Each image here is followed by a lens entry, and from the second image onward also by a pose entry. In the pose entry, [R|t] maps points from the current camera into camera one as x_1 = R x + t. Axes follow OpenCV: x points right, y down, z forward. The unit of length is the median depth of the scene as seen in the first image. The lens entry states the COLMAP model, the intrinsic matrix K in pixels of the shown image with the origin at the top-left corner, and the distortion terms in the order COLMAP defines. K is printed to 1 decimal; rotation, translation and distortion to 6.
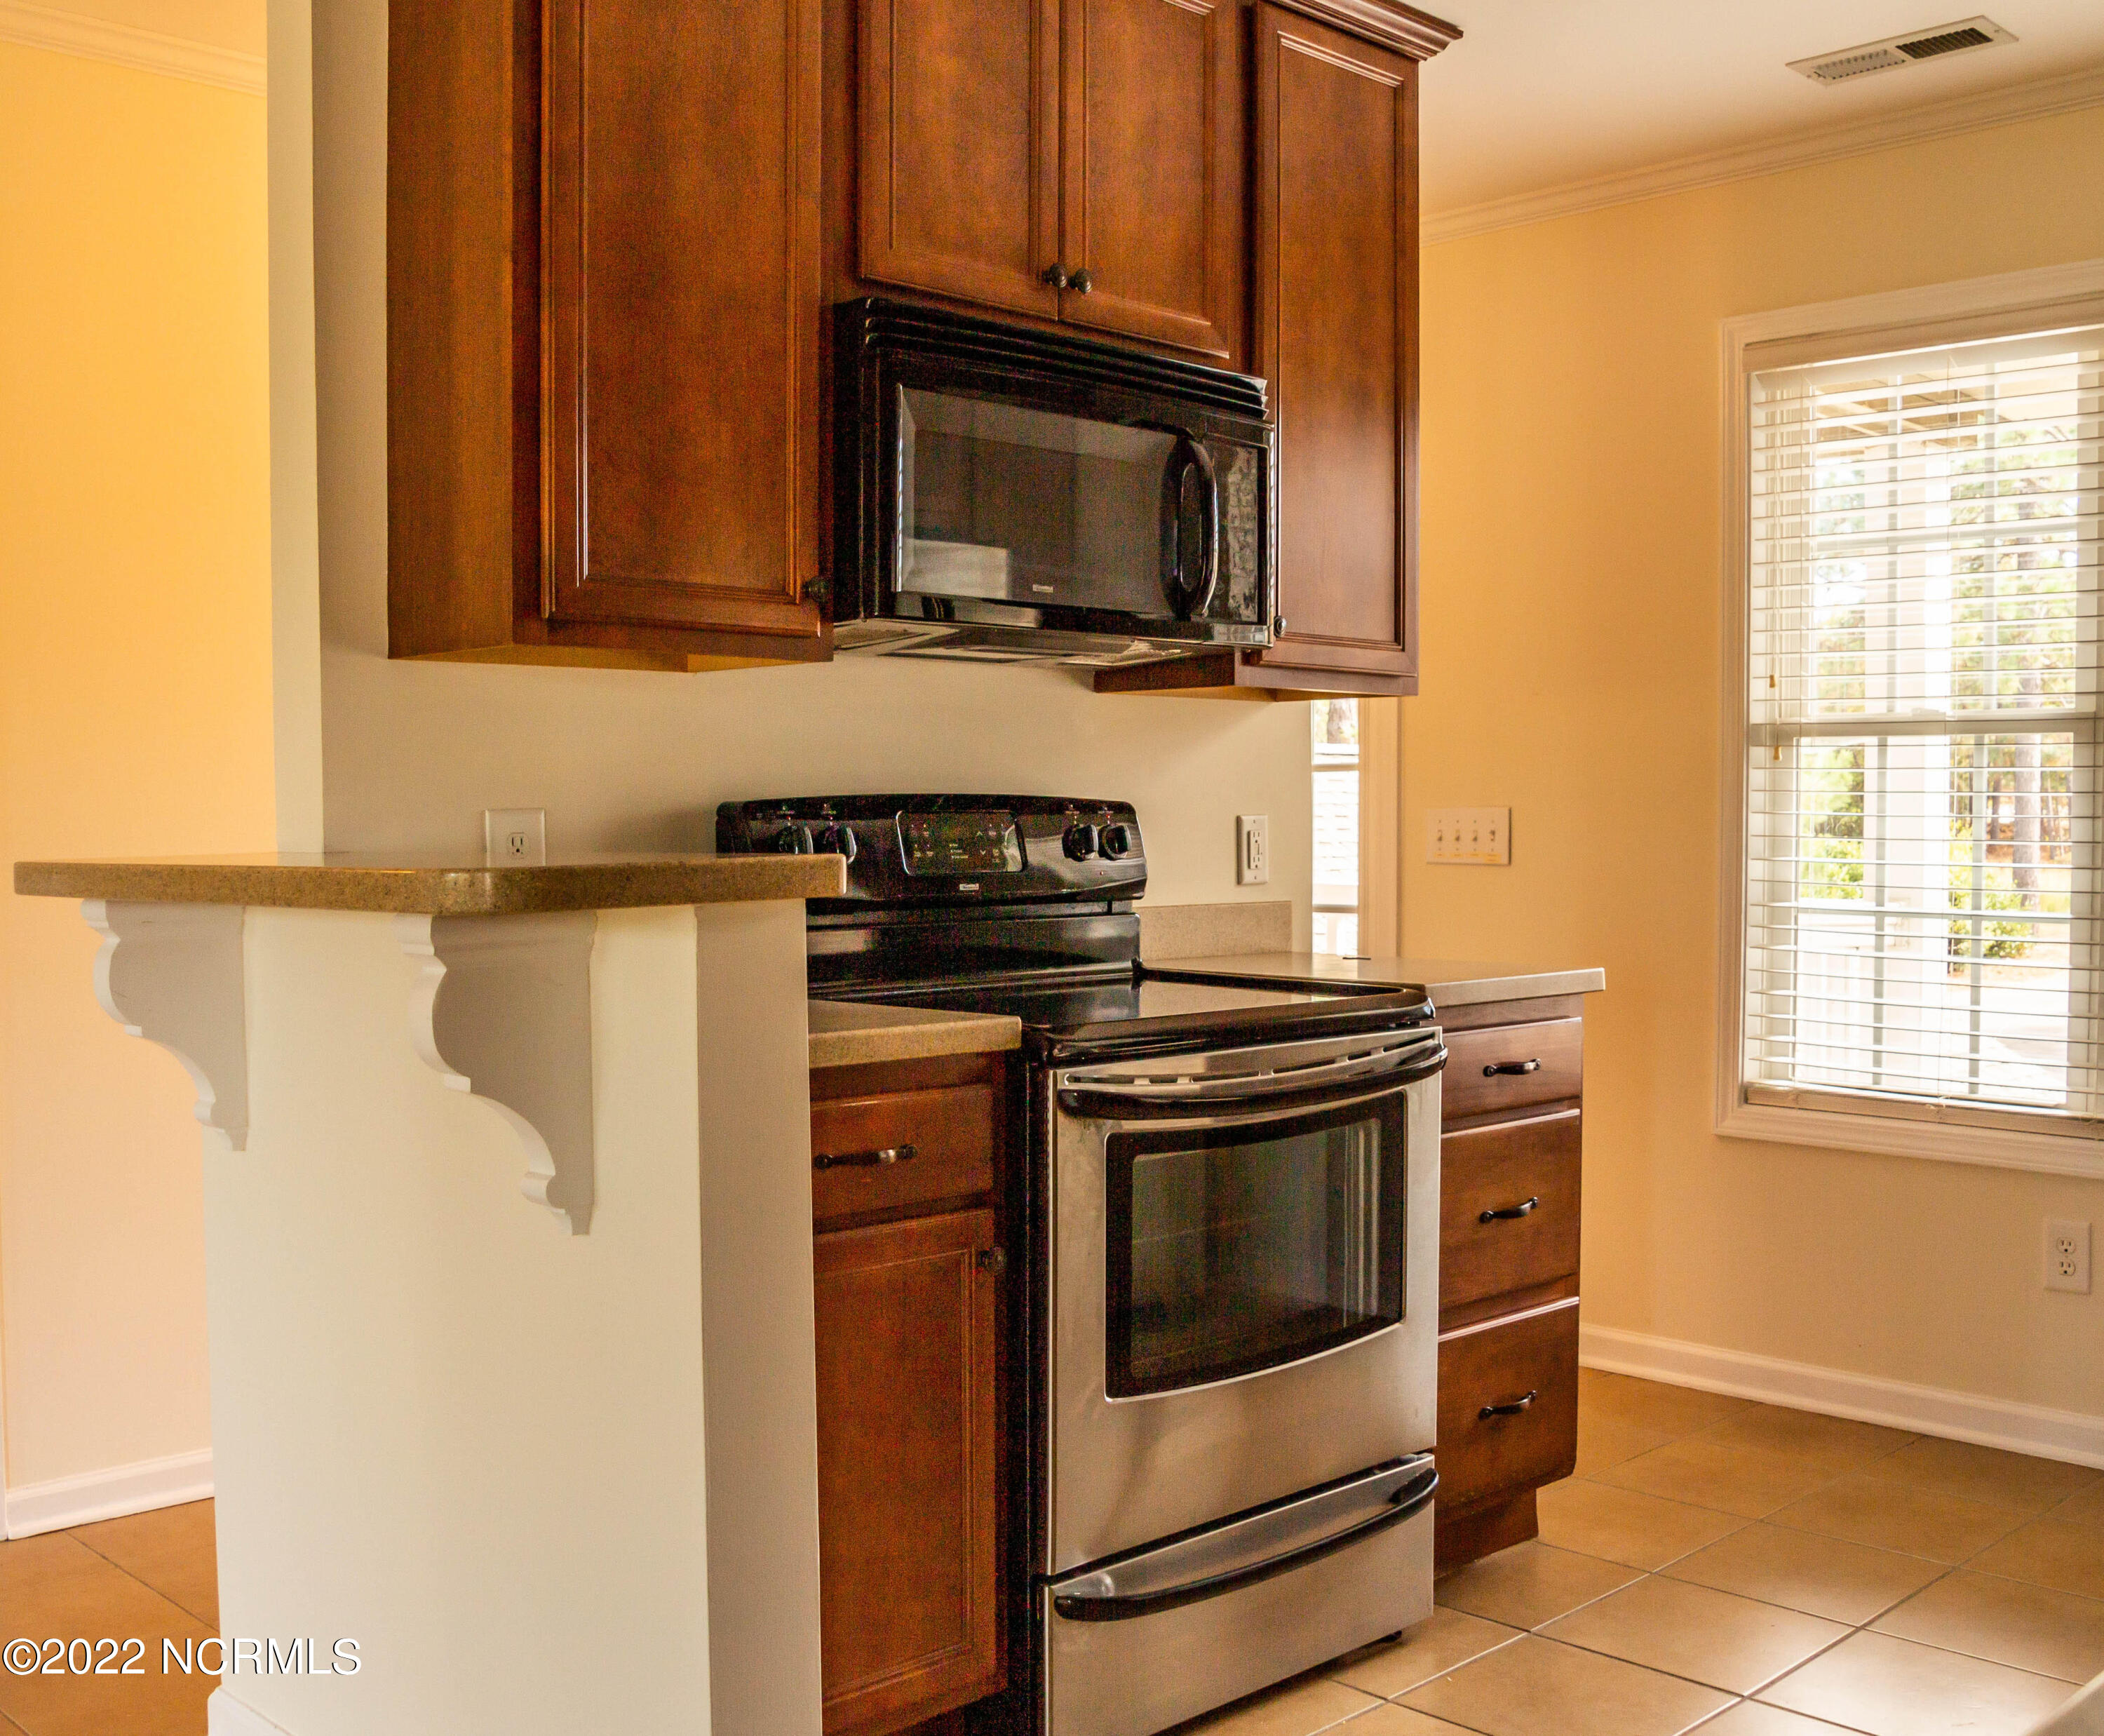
lens RADIAL K [[2162.0, 0, 1053.3], [0, 2162.0, 873.5], [0, 0, 1]] dist [-0.095348, 0.000000]
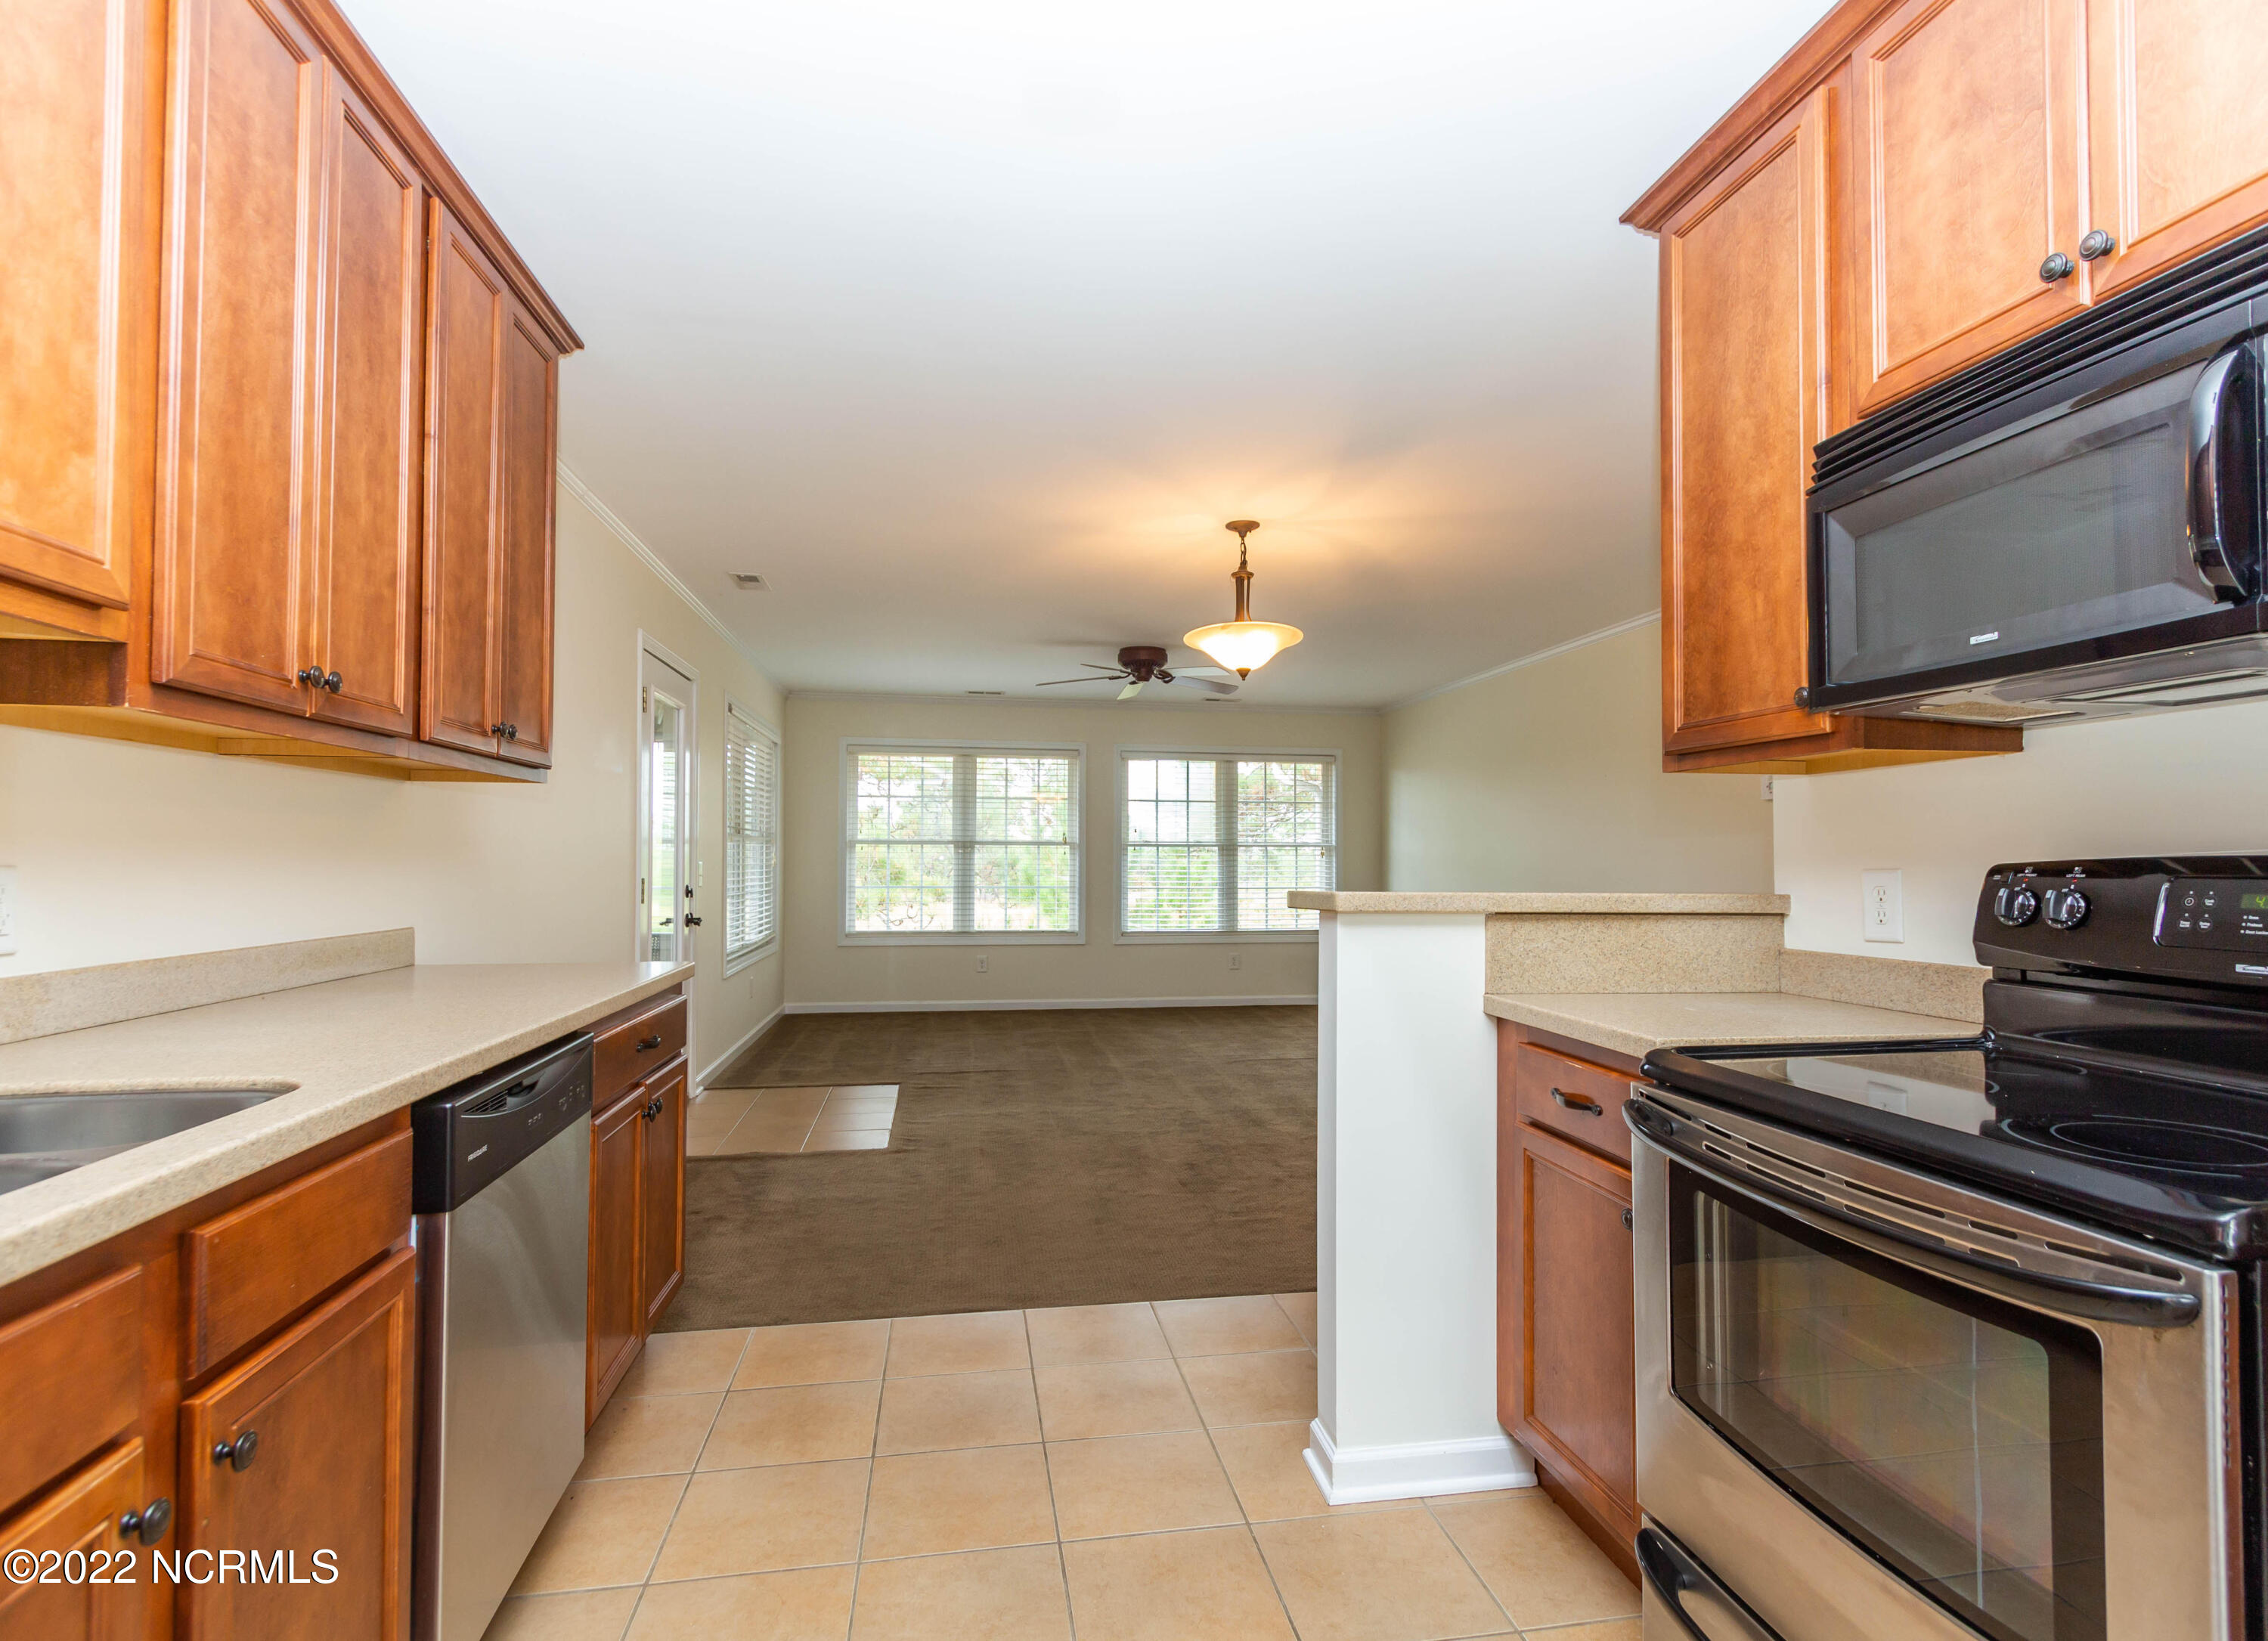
lens RADIAL K [[1117.3, 0, 1112.6], [0, 1117.3, 832.5], [0, 0, 1]] dist [-0.004792, -0.000578]
pose [[-0.585884, -0.024223, -0.810033, 0.674198], [-0.026660, 0.999588, -0.010609, -0.035772], [0.809956, 0.015380, -0.586289, 1.086389]]
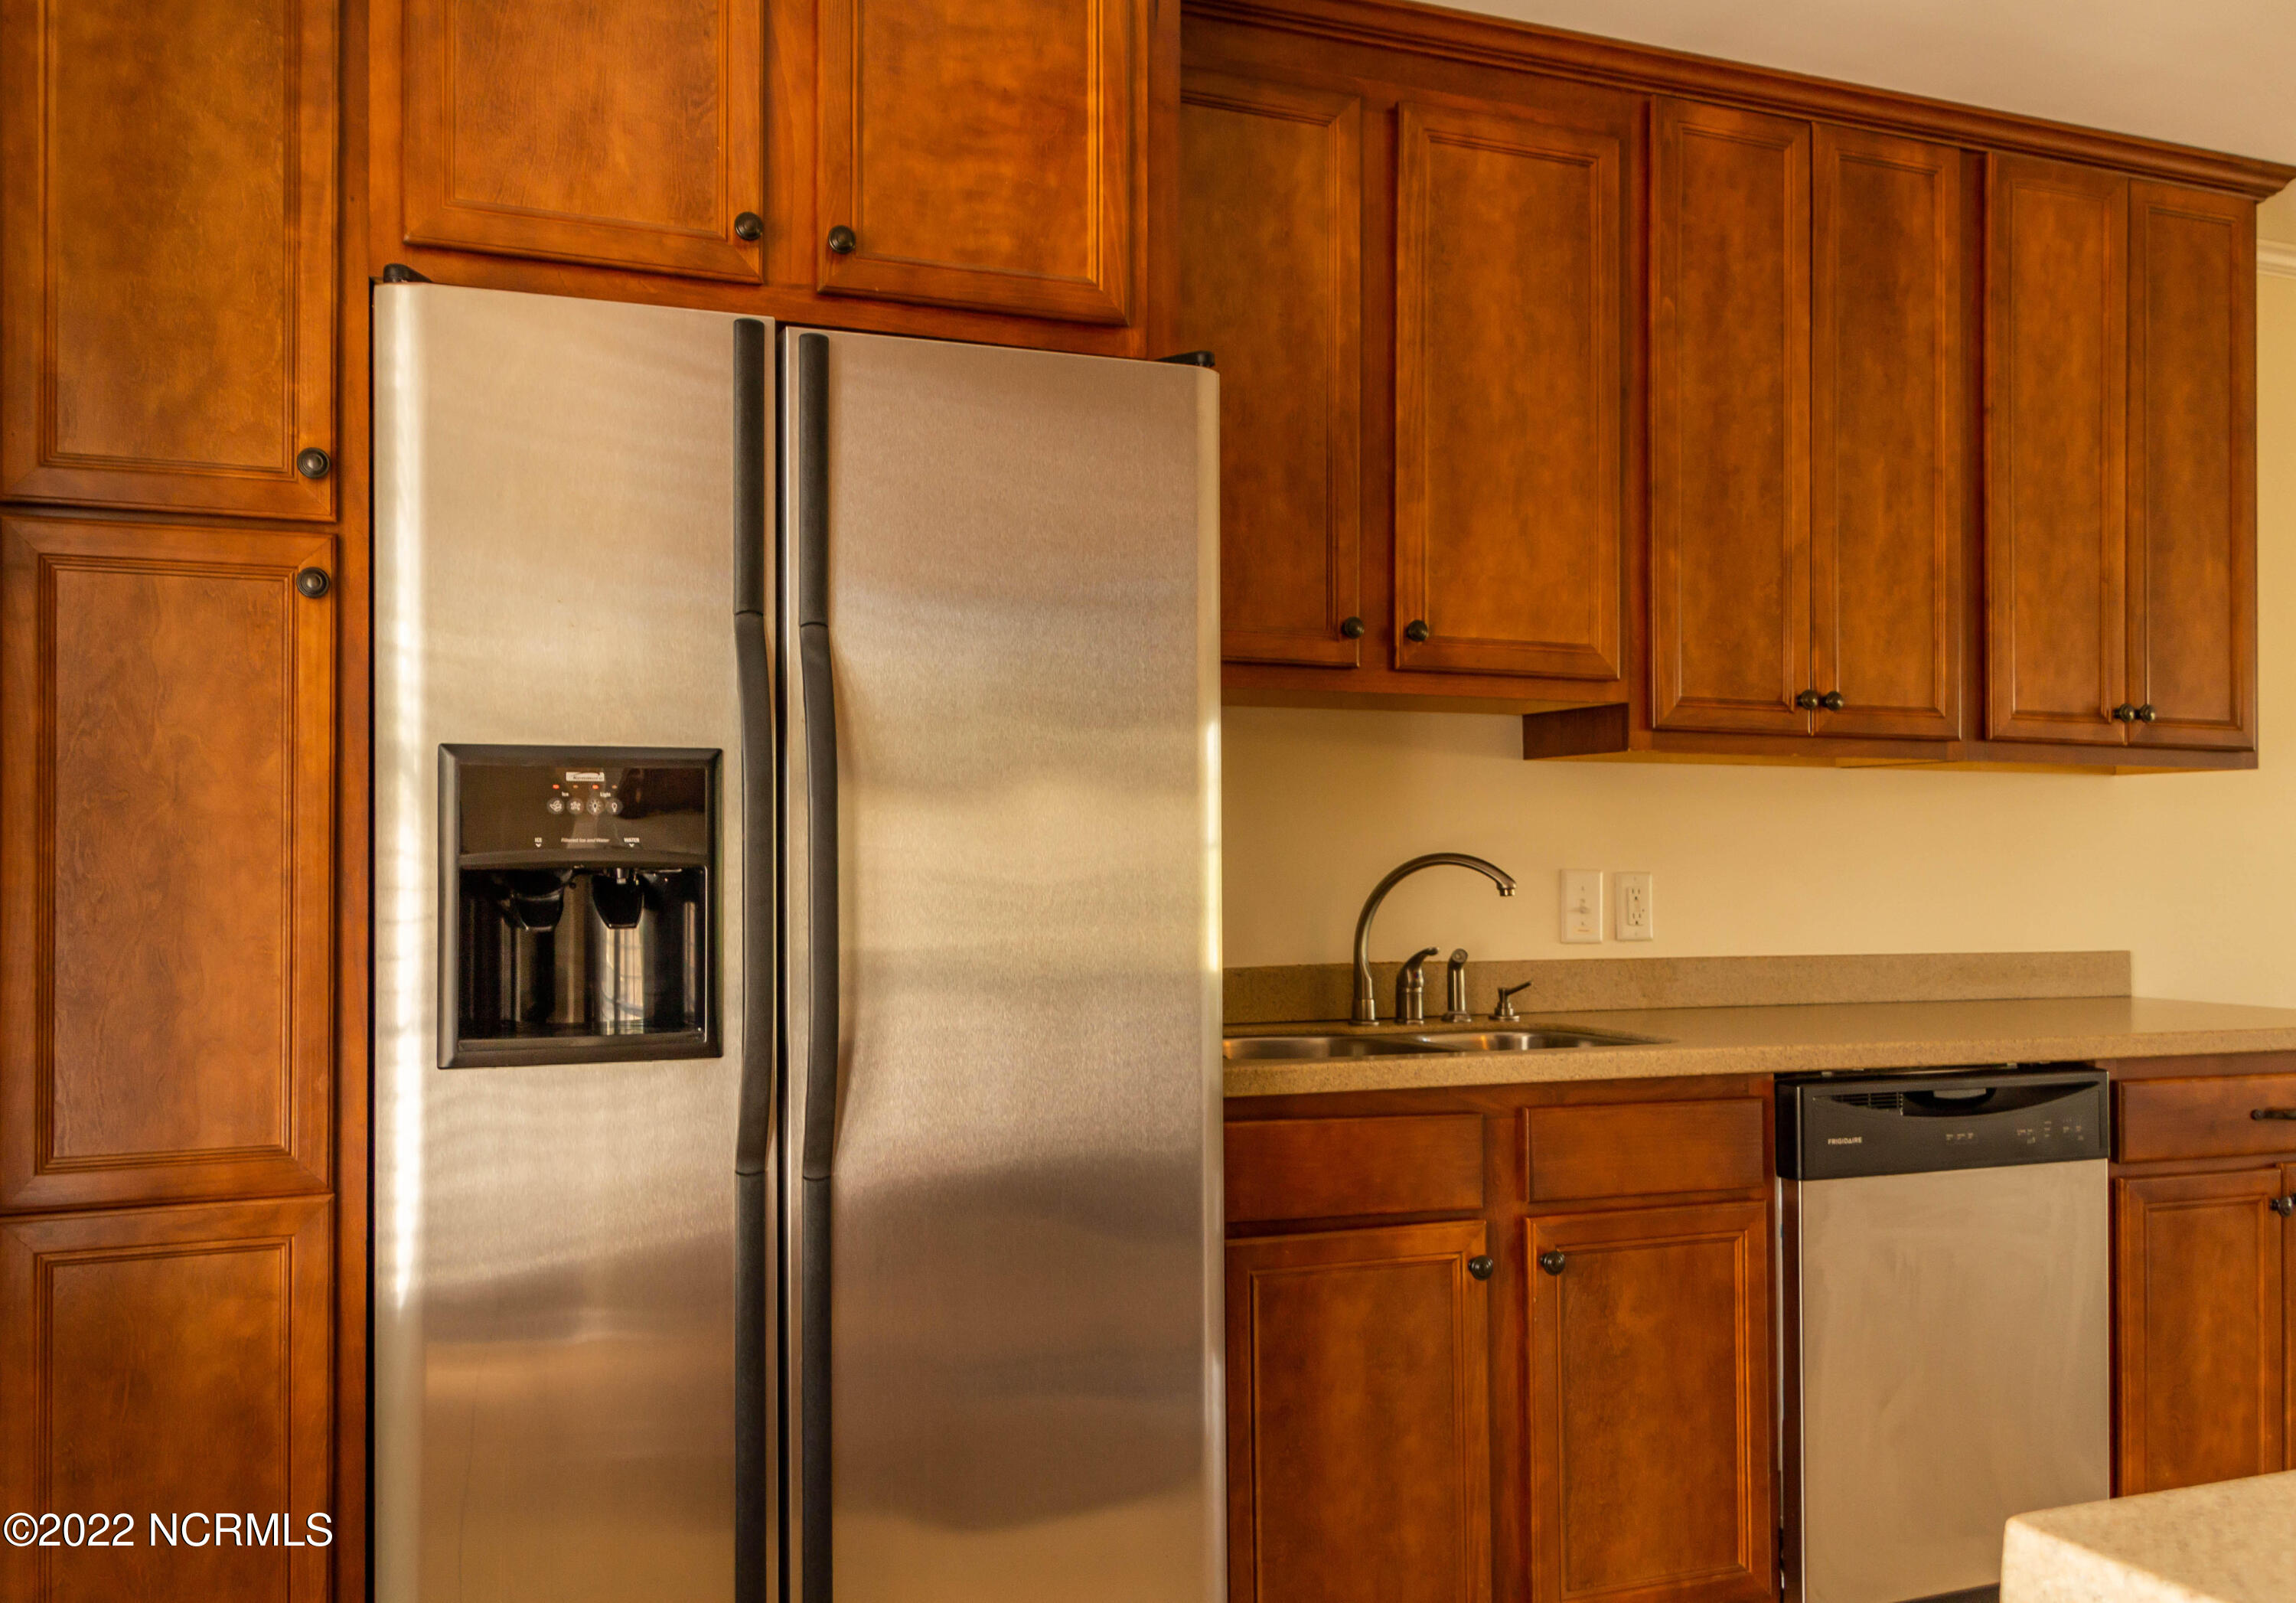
lens RADIAL K [[1949.2, 0, 1137.4], [0, 1949.2, 804.3], [0, 0, 1]] dist [0.020956, -0.004670]
pose [[-0.932232, -0.002813, 0.361850, 0.377847], [-0.000799, 0.999983, 0.005717, -0.060643], [-0.361860, 0.005040, -0.932219, 1.631392]]
